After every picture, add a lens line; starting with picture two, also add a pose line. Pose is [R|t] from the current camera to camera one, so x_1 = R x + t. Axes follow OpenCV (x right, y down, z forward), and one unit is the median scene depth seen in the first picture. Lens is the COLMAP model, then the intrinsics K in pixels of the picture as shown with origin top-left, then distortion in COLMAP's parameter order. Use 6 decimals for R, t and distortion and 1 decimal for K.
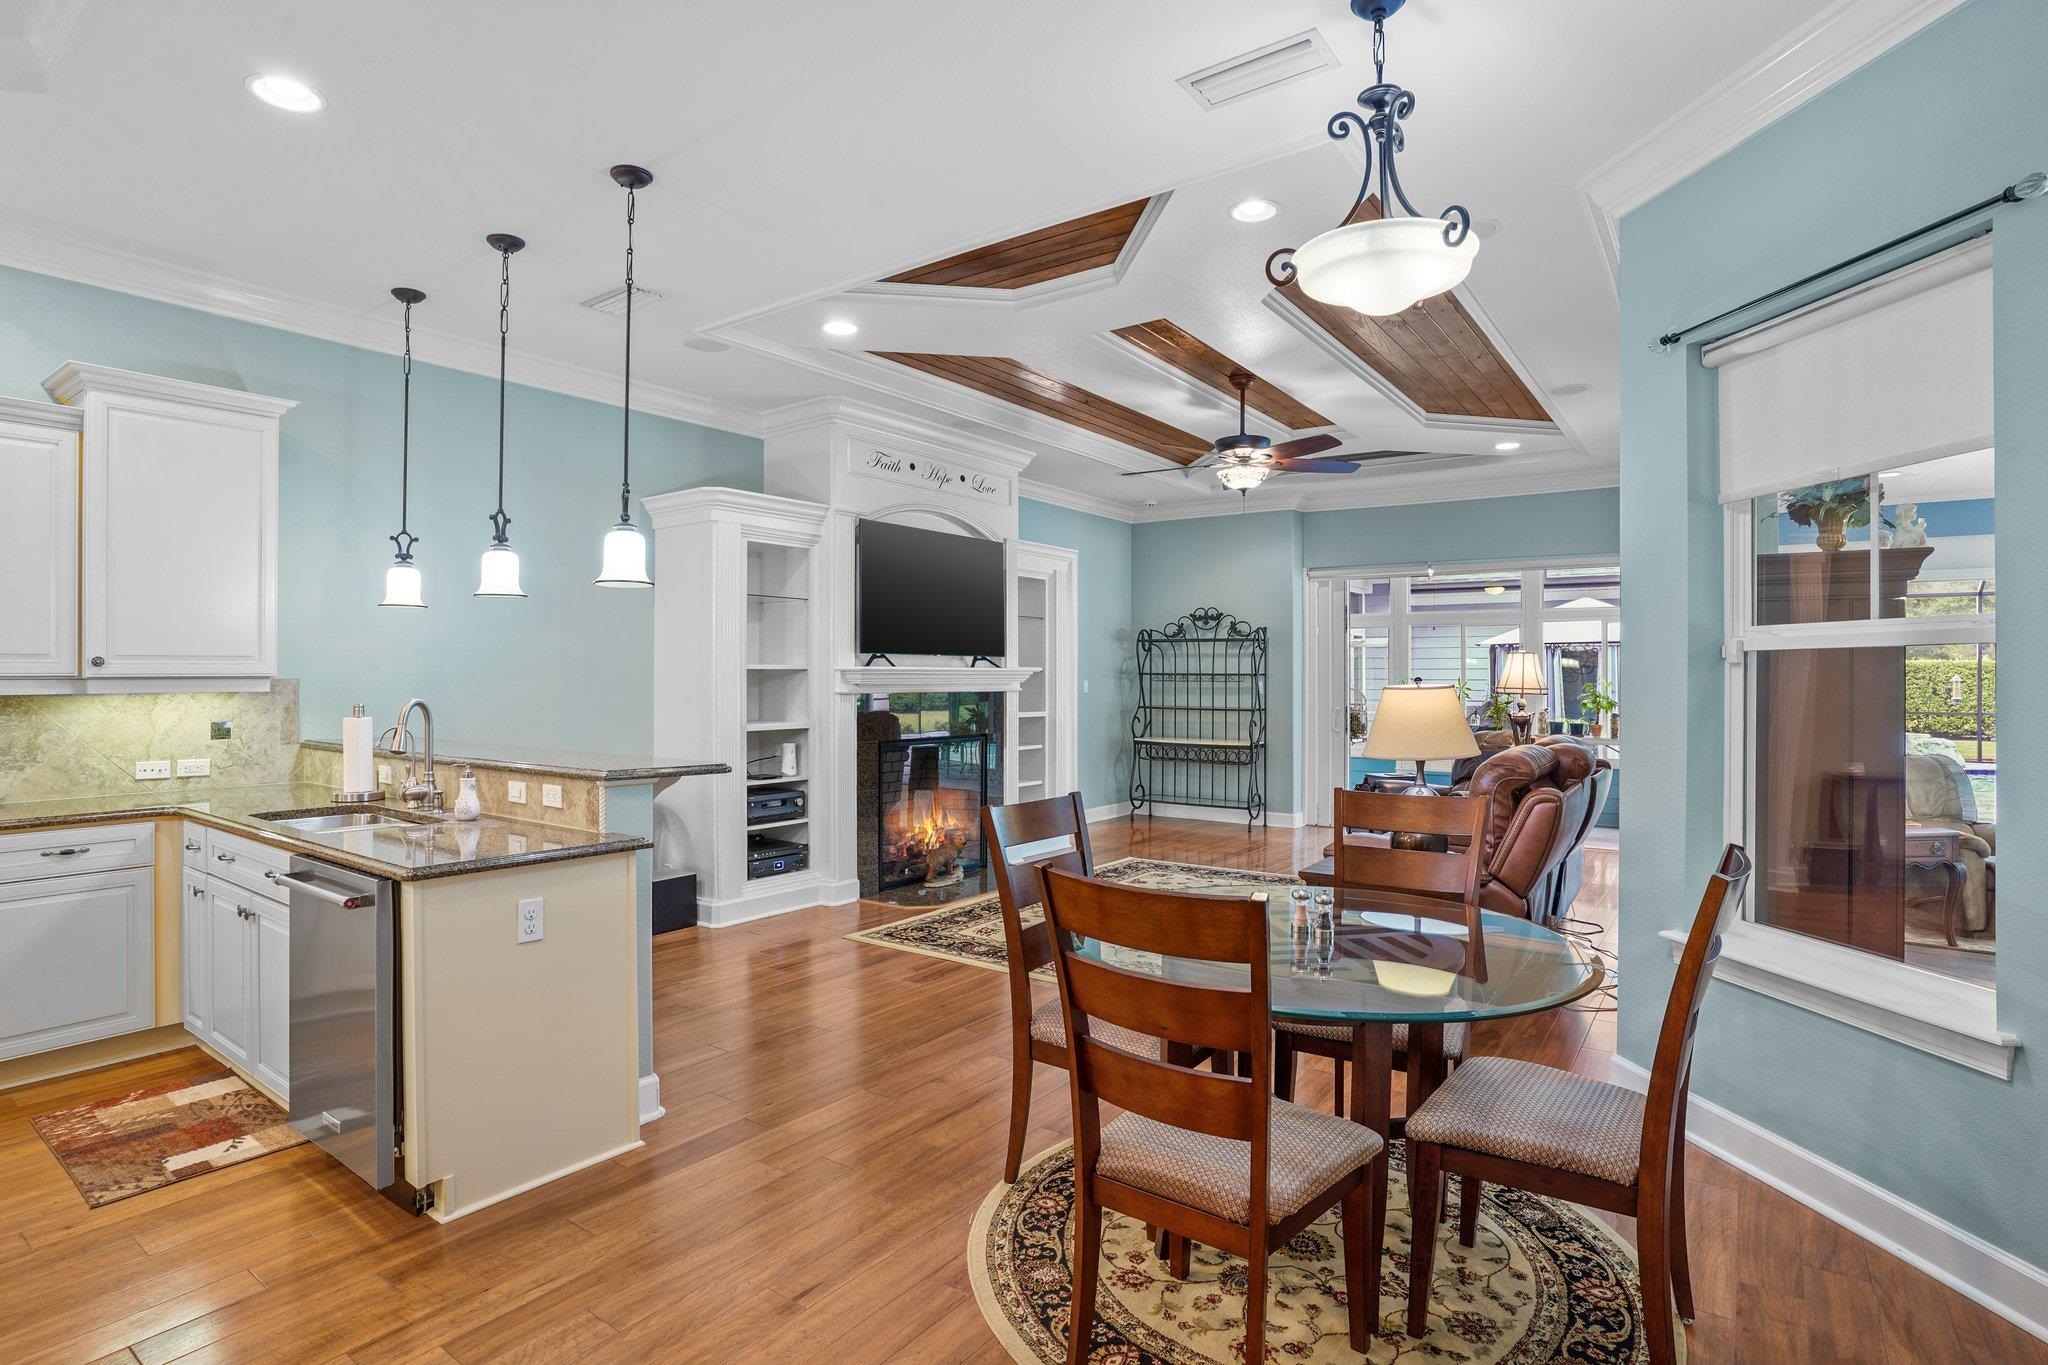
lens RADIAL K [[1020.9, 0, 998.1], [0, 1020.9, 679.6], [0, 0, 1]] dist [-0.071757, 0.030598]
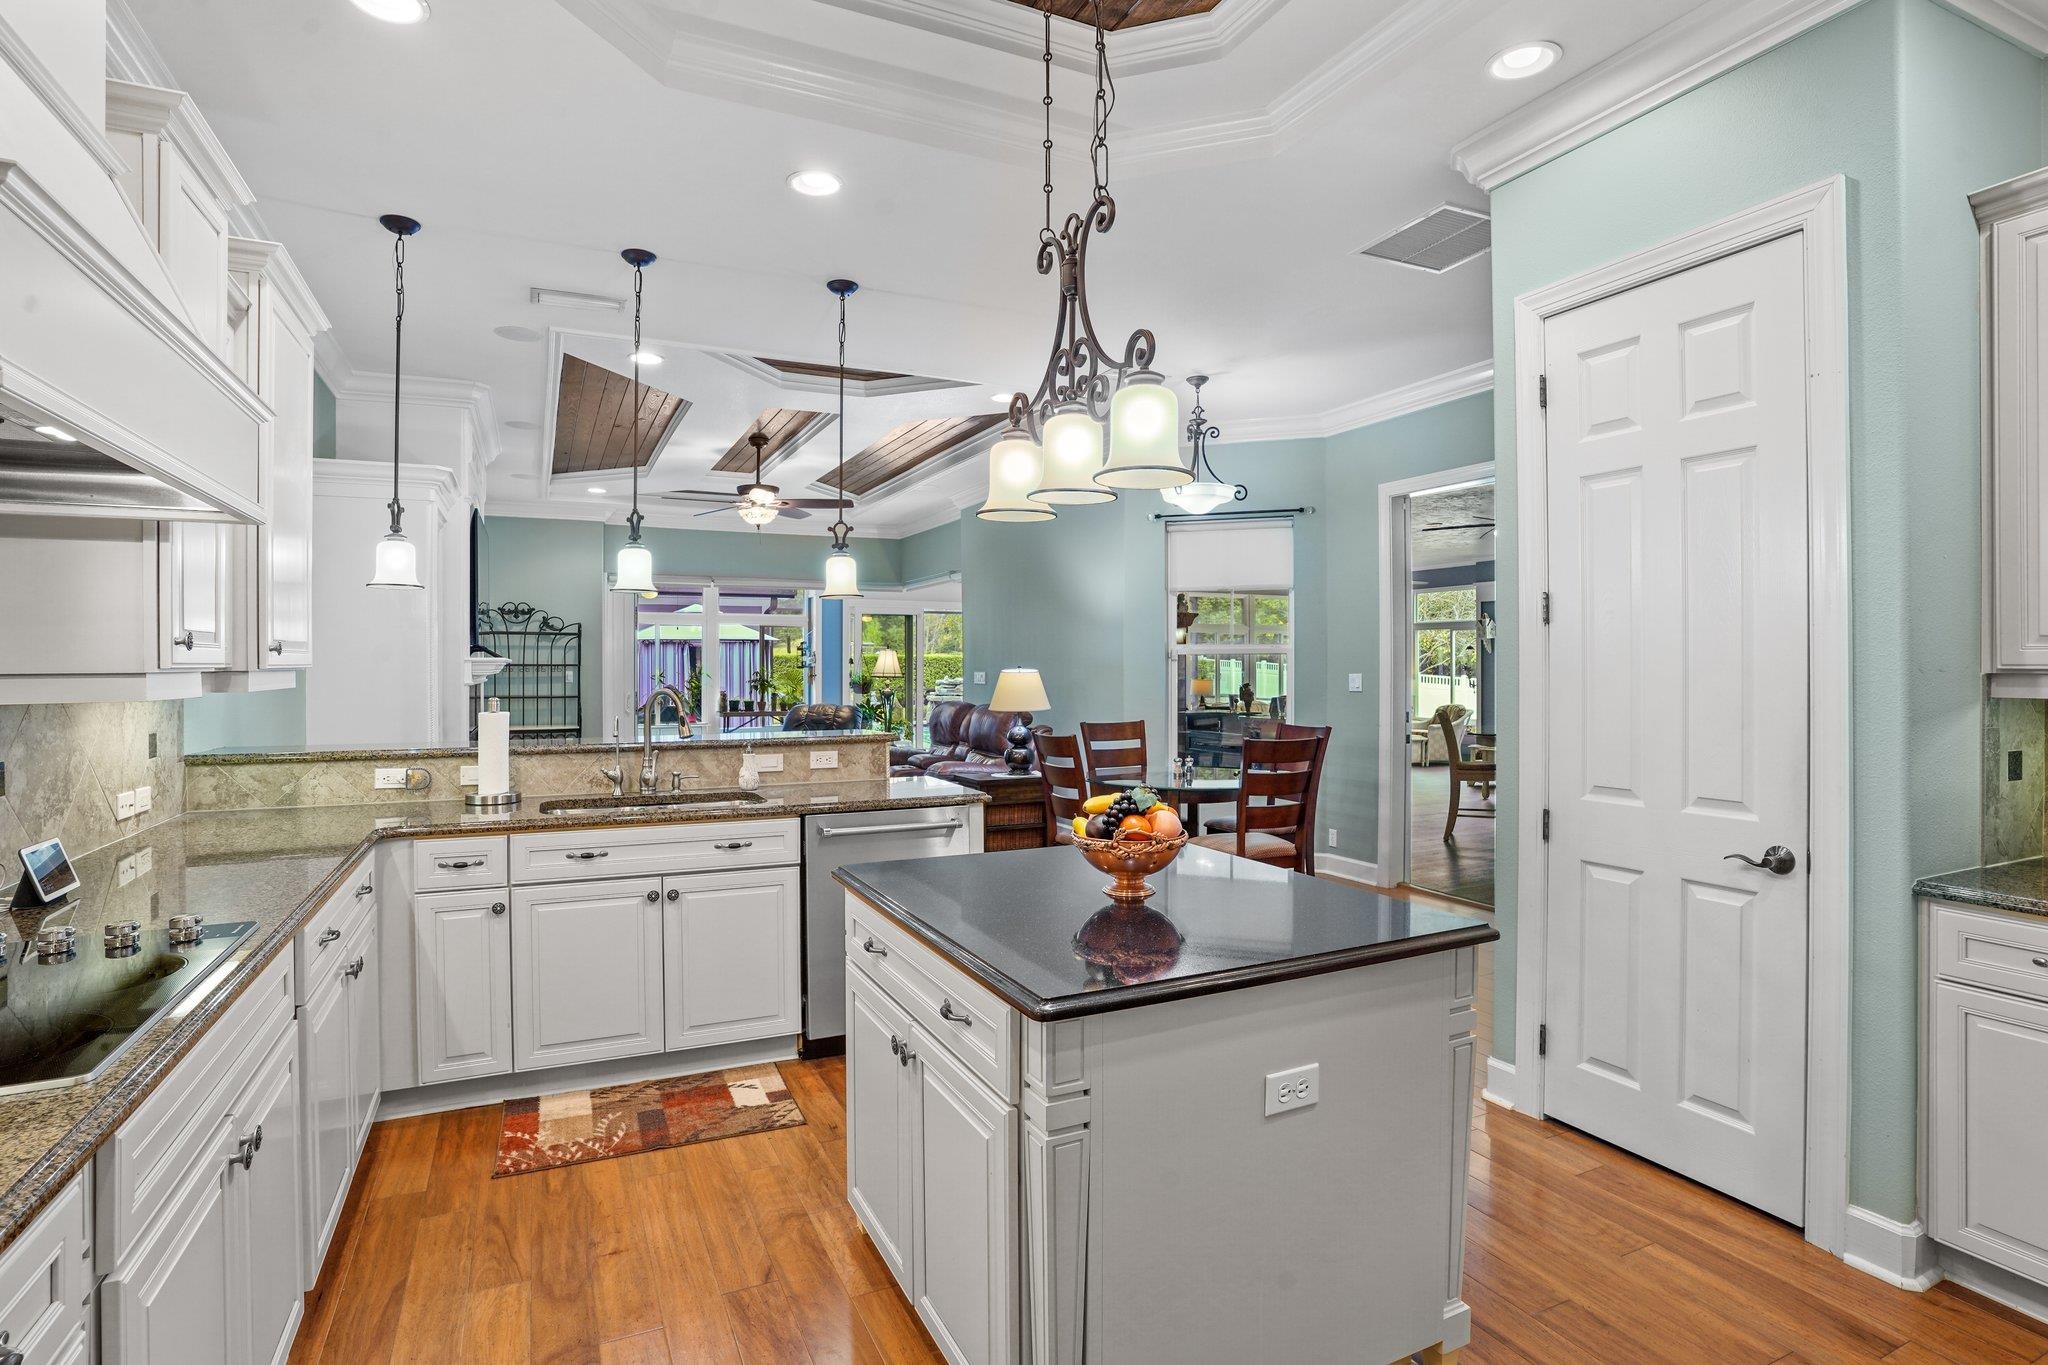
lens RADIAL K [[1020.9, 0, 1010.9], [0, 1020.9, 666.2], [0, 0, 1]] dist [-0.071757, 0.030598]
pose [[0.467221, 0.000069, 0.884140, -0.613533], [0.003229, 0.999993, -0.001785, -0.000731], [-0.884134, 0.003689, 0.467218, 0.072229]]
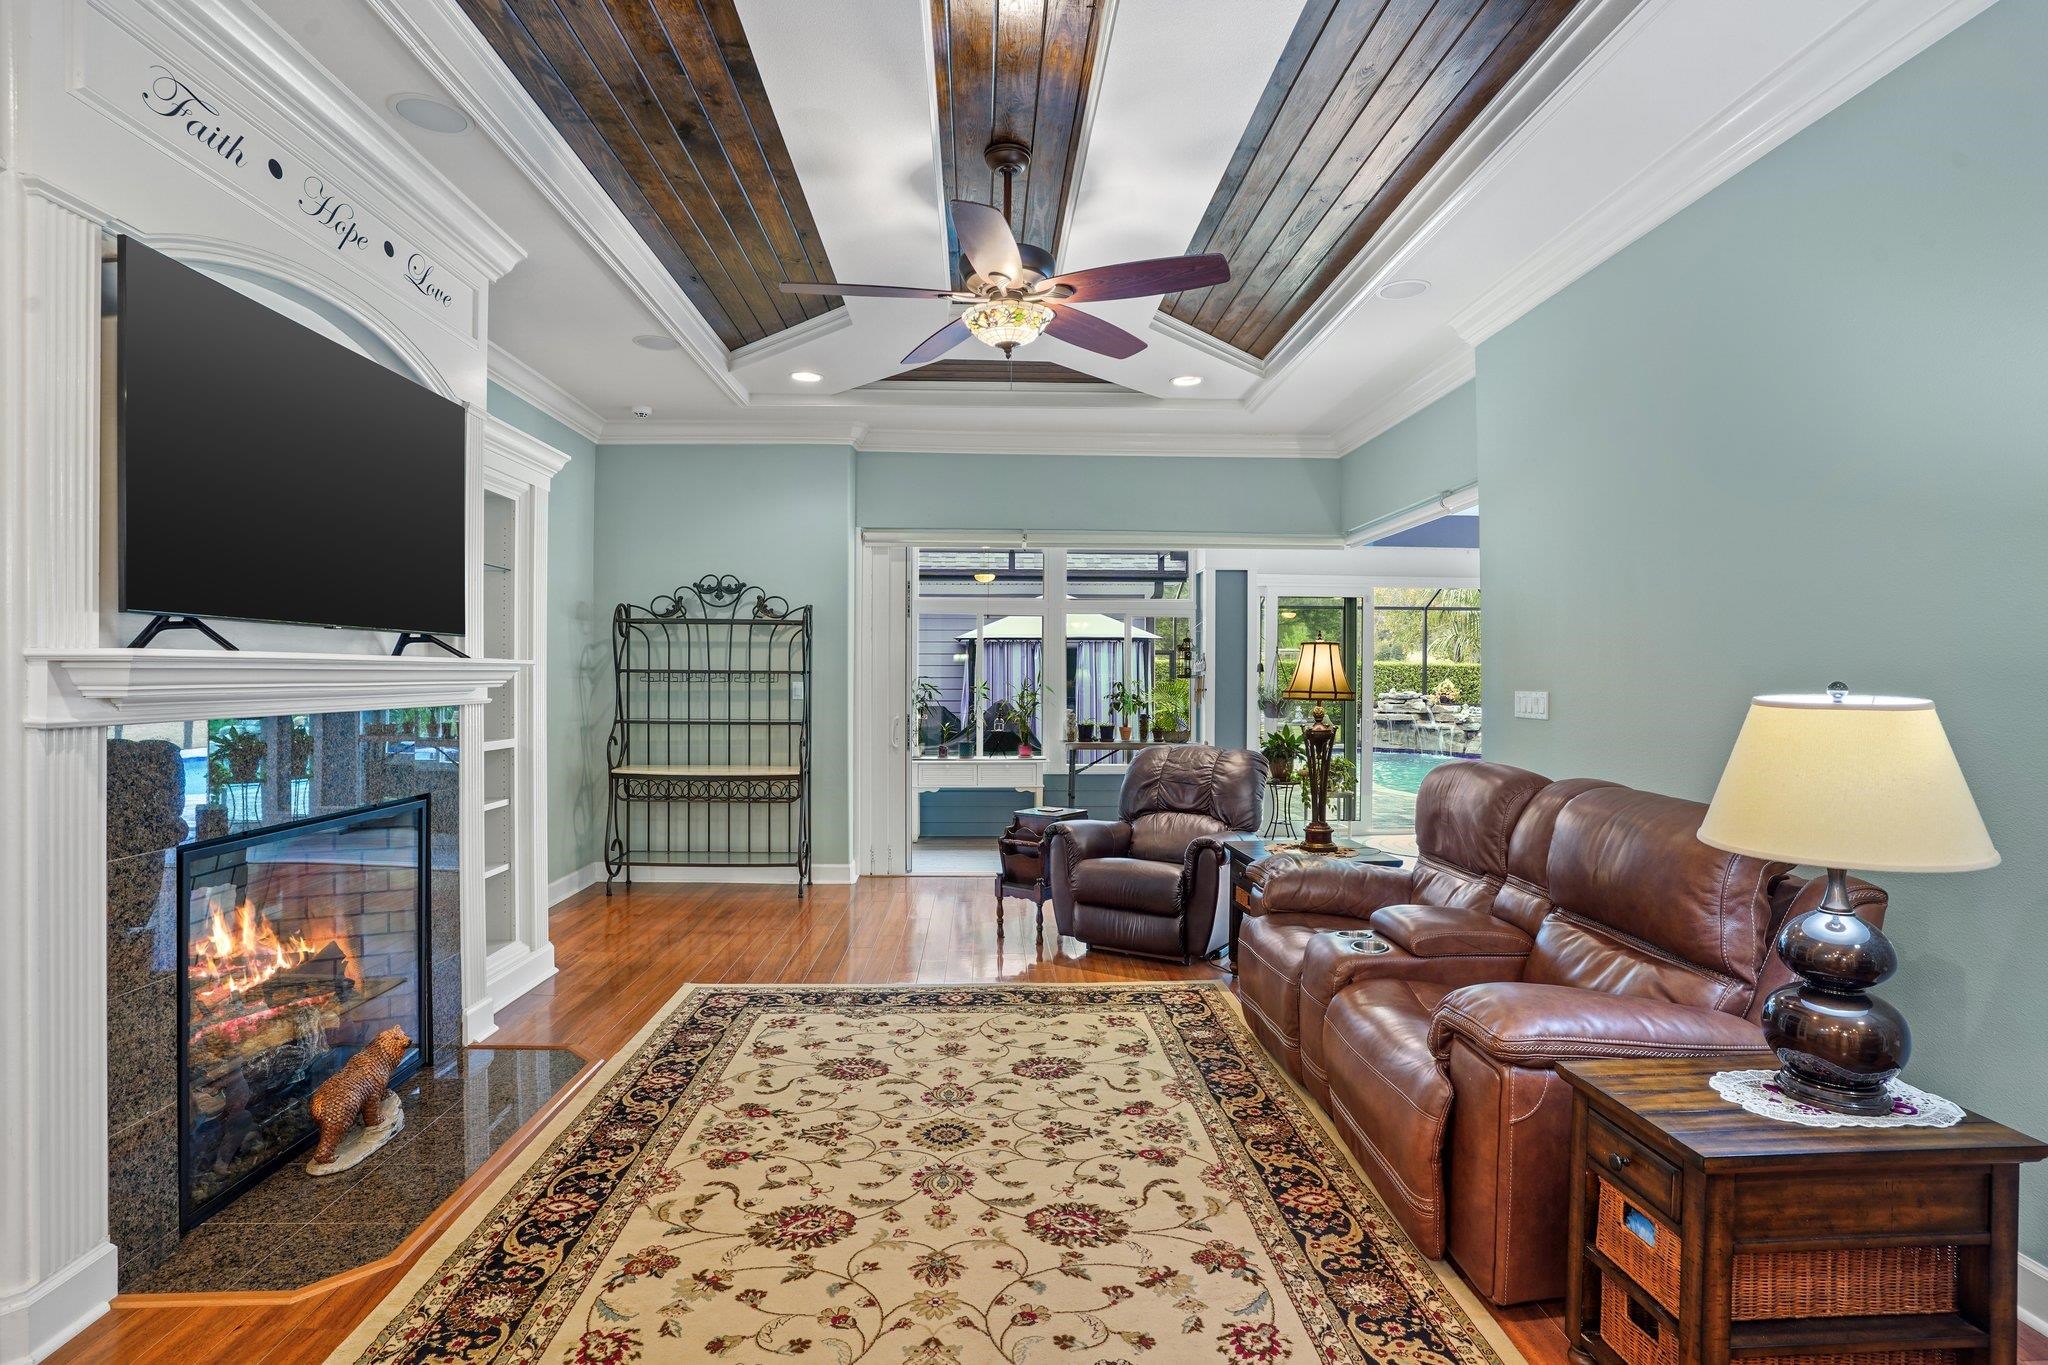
lens RADIAL K [[1020.9, 0, 1000.7], [0, 1020.9, 677.6], [0, 0, 1]] dist [-0.071757, 0.030598]
pose [[0.789194, 0.001758, 0.614142, -0.084184], [-0.003089, 0.999995, 0.001107, -0.003345], [-0.614137, -0.002771, 0.789195, 0.439839]]
